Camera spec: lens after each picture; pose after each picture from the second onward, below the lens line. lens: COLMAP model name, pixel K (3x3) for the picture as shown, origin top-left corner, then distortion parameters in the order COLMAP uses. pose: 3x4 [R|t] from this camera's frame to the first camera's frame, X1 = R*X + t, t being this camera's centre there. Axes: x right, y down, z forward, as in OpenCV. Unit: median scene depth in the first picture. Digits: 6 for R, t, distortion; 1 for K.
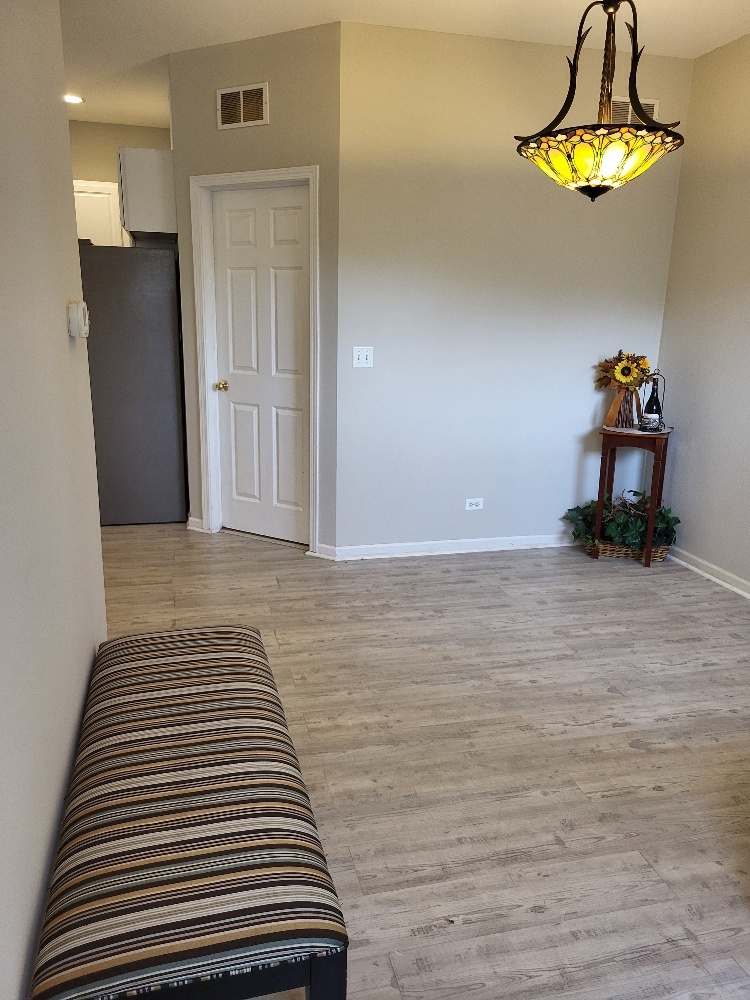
lens RADIAL K [[753.5, 0, 375.8], [0, 753.5, 482.1], [0, 0, 1]] dist [0.065164, -0.047948]
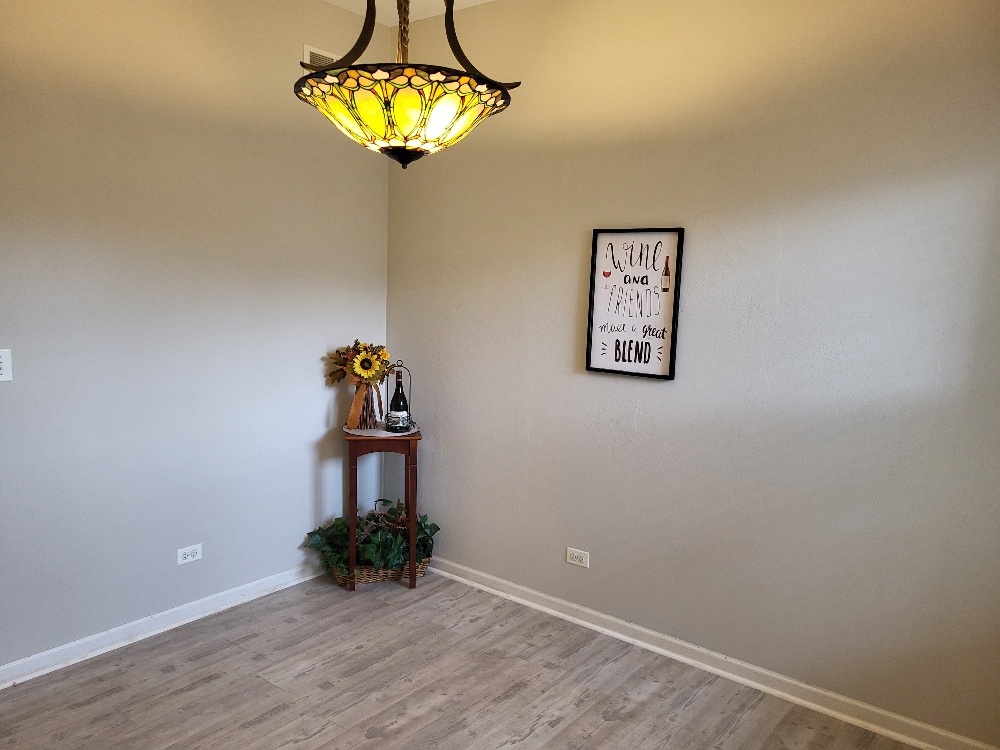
lens RADIAL K [[753.5, 0, 497.3], [0, 753.5, 379.2], [0, 0, 1]] dist [0.065164, -0.047948]
pose [[0.797690, -0.067119, 0.599321, -0.064828], [0.116476, 0.992222, -0.043907, -0.075106], [-0.591713, 0.104831, 0.799304, 0.234929]]
